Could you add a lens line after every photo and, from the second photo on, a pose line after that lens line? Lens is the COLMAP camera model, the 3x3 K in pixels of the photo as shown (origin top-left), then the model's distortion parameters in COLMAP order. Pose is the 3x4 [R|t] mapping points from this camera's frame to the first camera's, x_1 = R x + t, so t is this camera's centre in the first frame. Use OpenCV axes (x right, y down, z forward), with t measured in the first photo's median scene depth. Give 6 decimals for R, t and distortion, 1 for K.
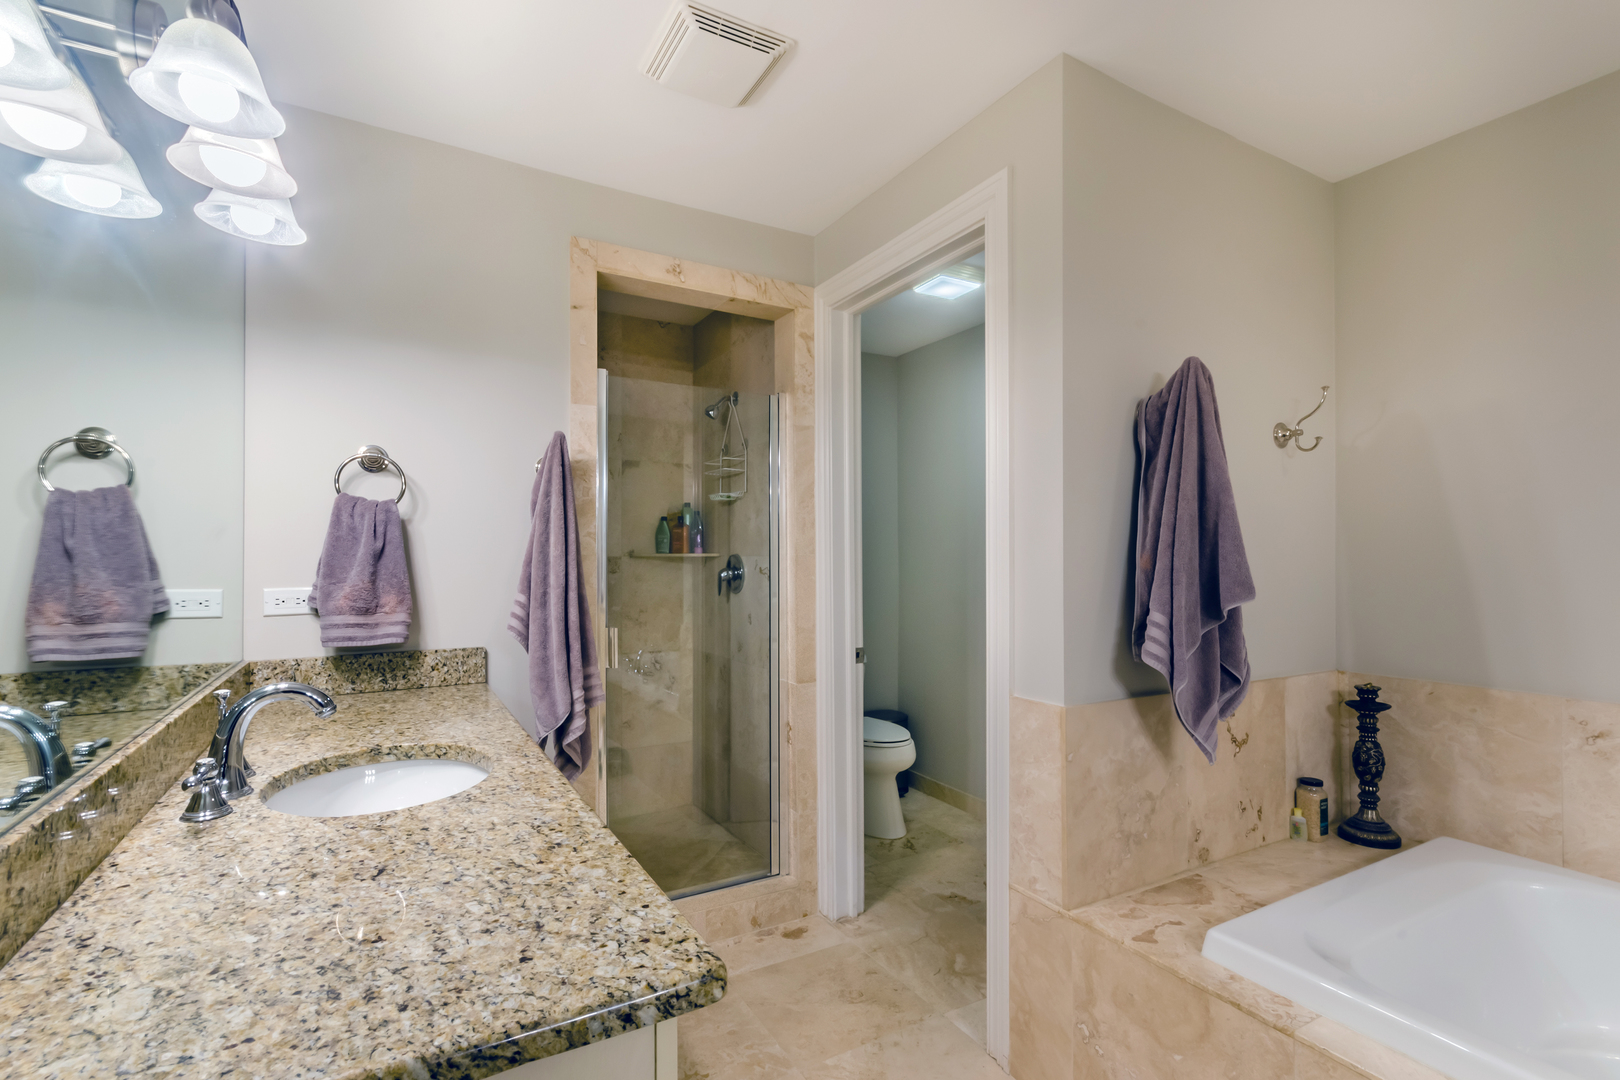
lens RADIAL K [[739.1, 0, 810.0], [0, 739.1, 540.0], [0, 0, 1]] dist [-0.000871, -0.000087]
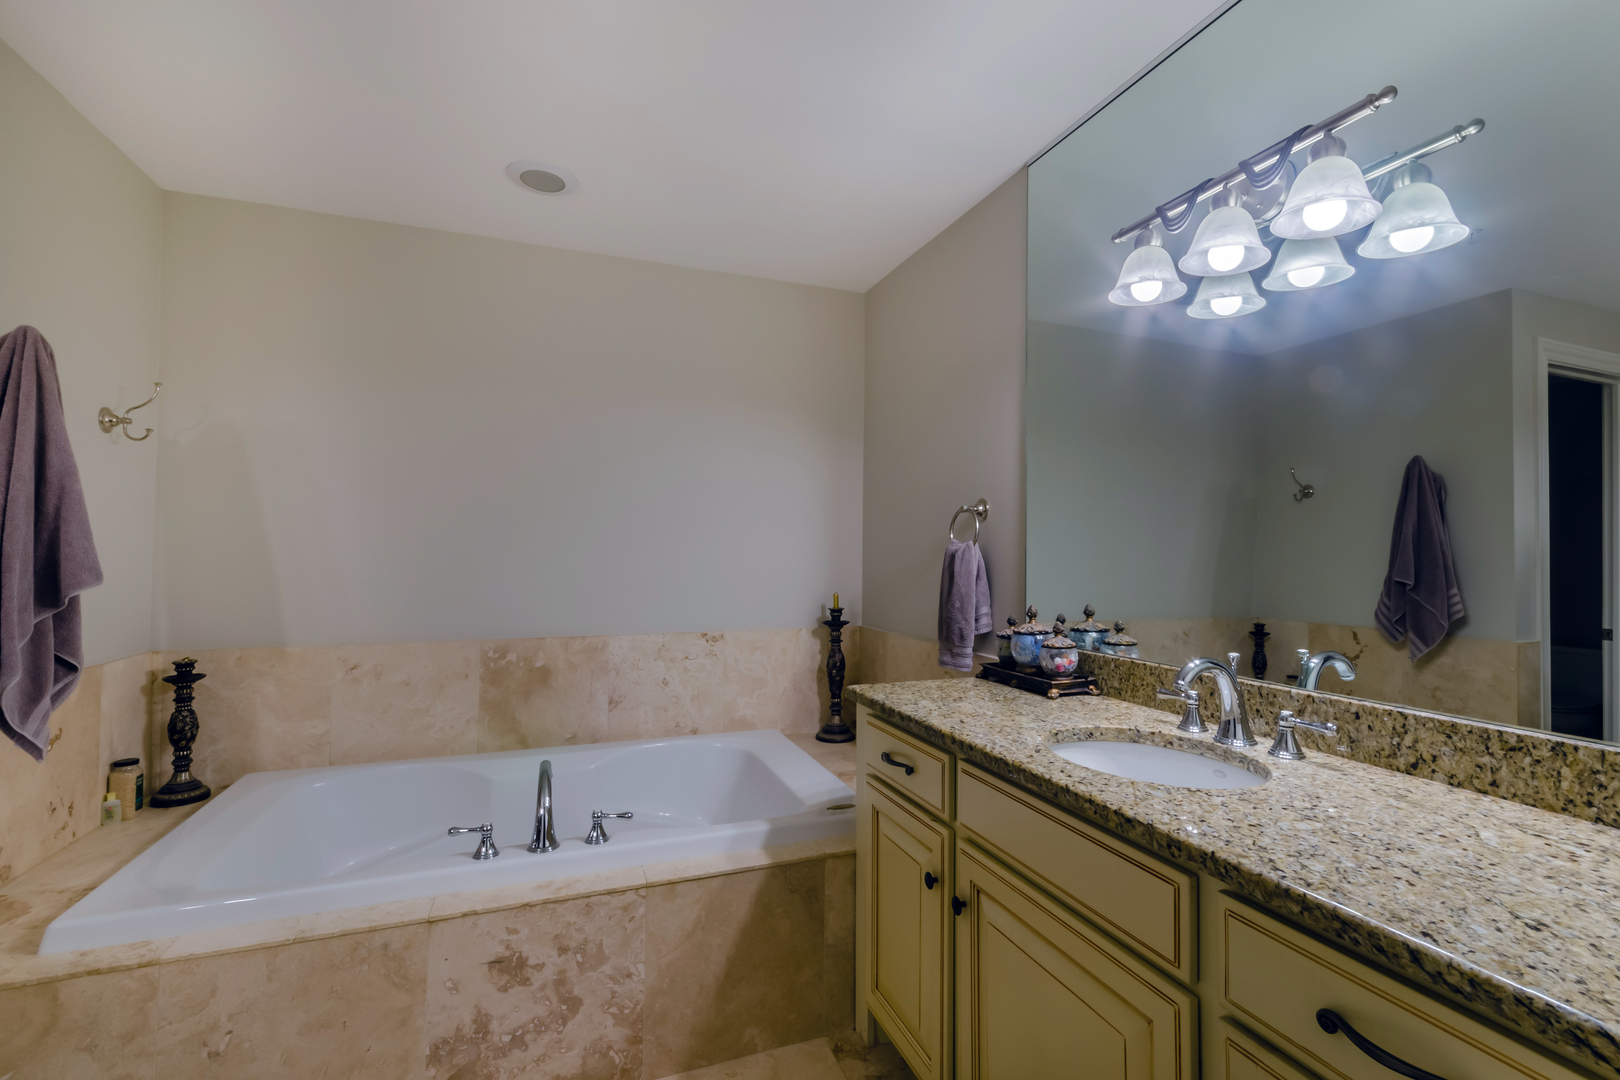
lens RADIAL K [[711.9, 0, 810.0], [0, 711.9, 540.0], [0, 0, 1]] dist [0.000318, -0.000147]
pose [[0.152868, 0.008844, 0.988207, -0.157147], [-0.026534, 0.999636, -0.004842, -0.001401], [-0.987890, -0.025481, 0.153047, -0.080701]]
